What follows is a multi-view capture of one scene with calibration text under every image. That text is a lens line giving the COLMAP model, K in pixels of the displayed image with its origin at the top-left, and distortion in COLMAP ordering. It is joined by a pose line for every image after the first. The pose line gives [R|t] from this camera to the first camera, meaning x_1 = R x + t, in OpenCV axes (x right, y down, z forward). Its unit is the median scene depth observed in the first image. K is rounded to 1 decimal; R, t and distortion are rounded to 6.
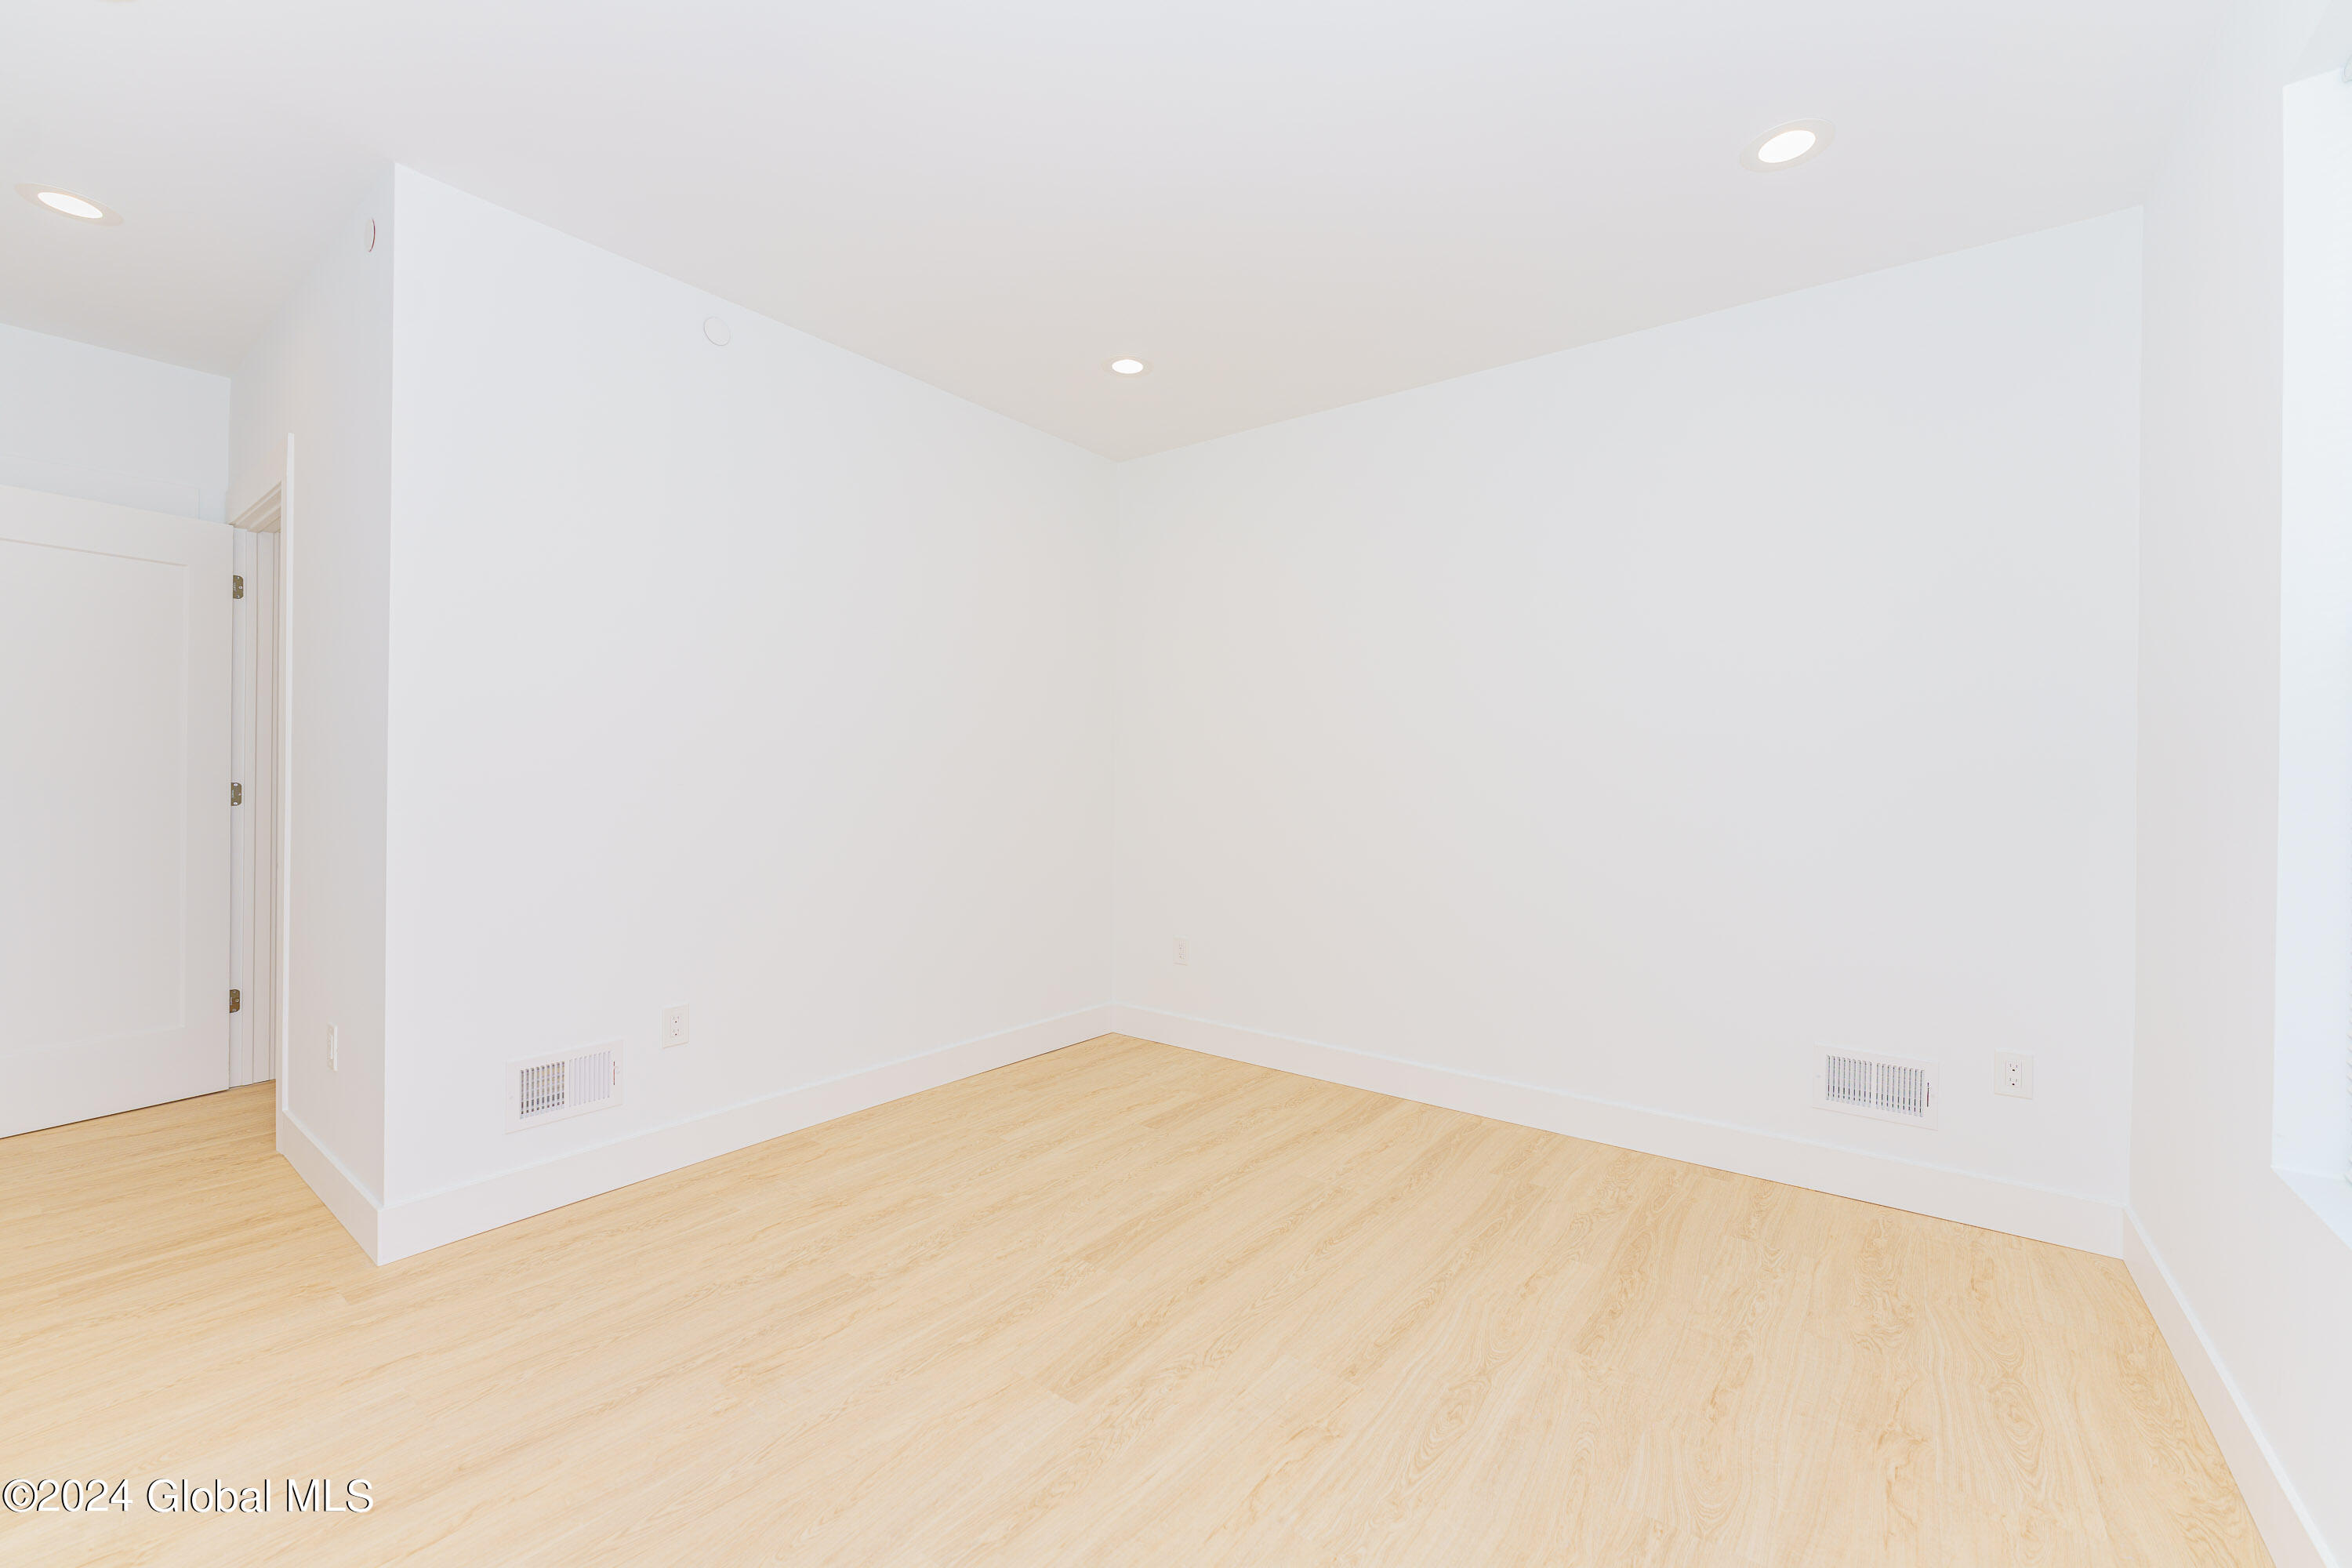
lens RADIAL K [[939.5, 0, 1181.0], [0, 939.5, 781.9], [0, 0, 1]] dist [-0.000375, 0.000222]
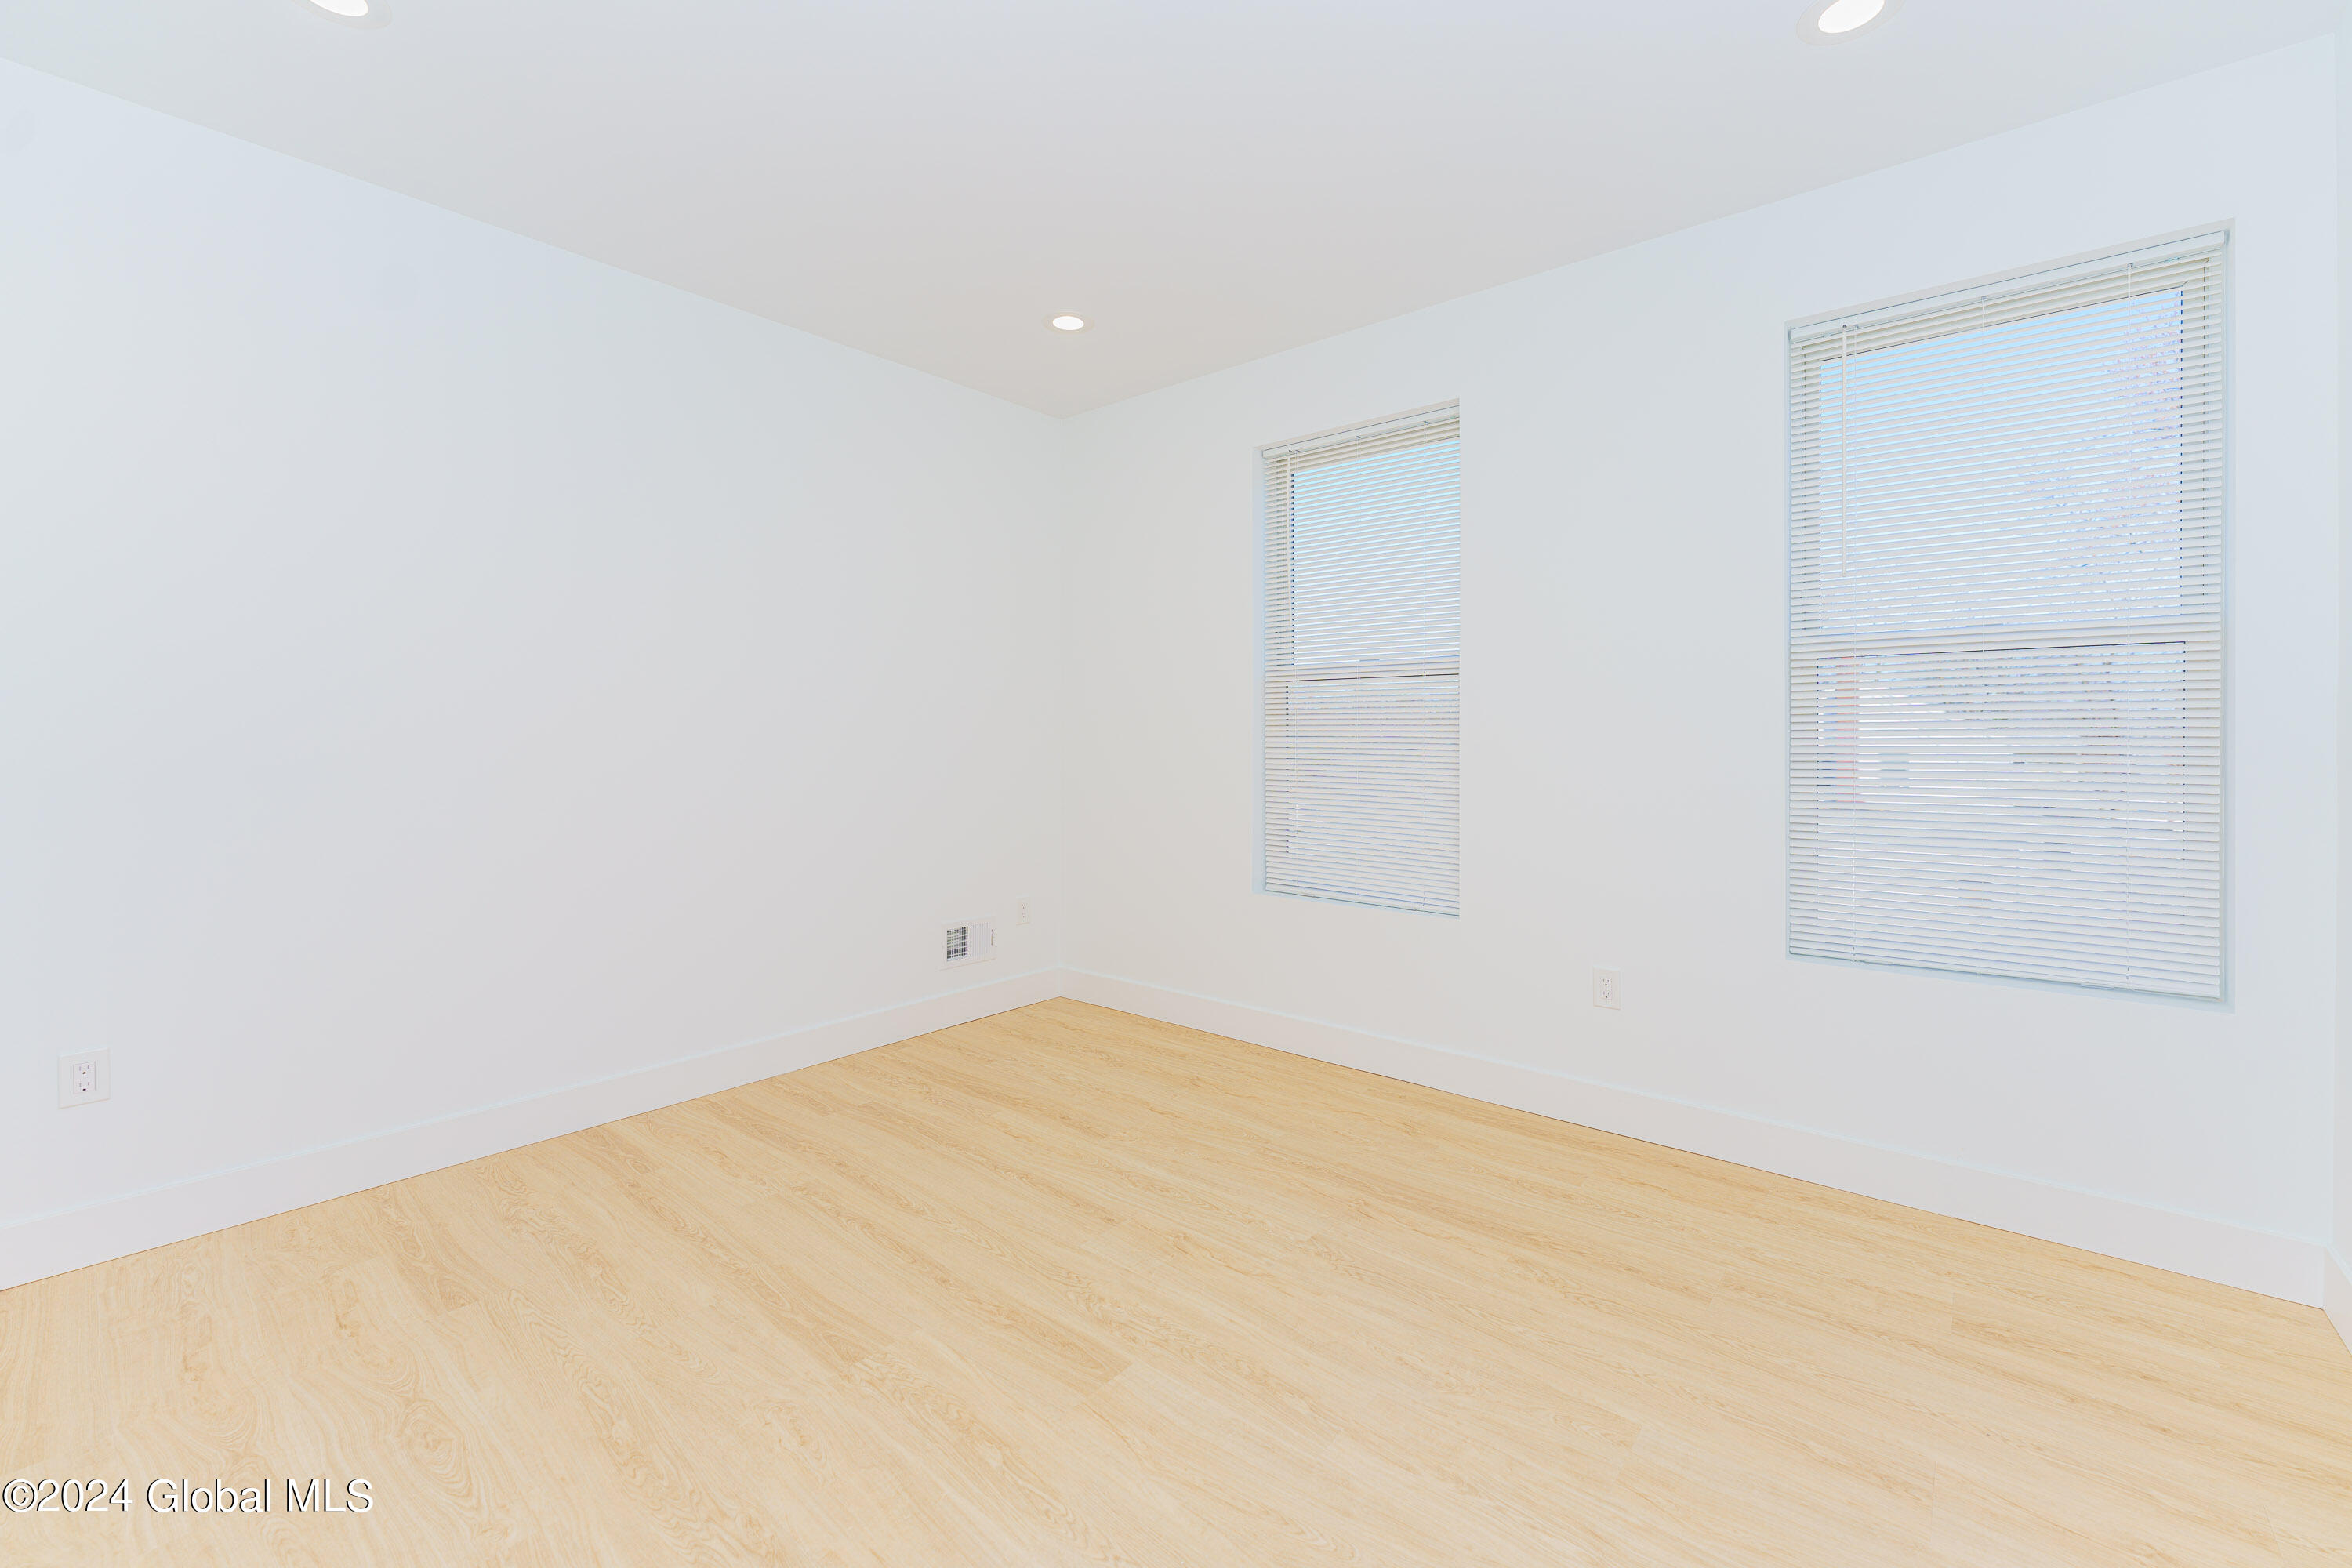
lens RADIAL K [[939.5, 0, 1181.9], [0, 939.5, 777.1], [0, 0, 1]] dist [-0.000375, 0.000222]
pose [[0.065821, -0.050605, 0.996547, -0.809038], [0.007084, 0.998712, 0.050247, -0.007068], [-0.997806, 0.003752, 0.066095, 0.663715]]
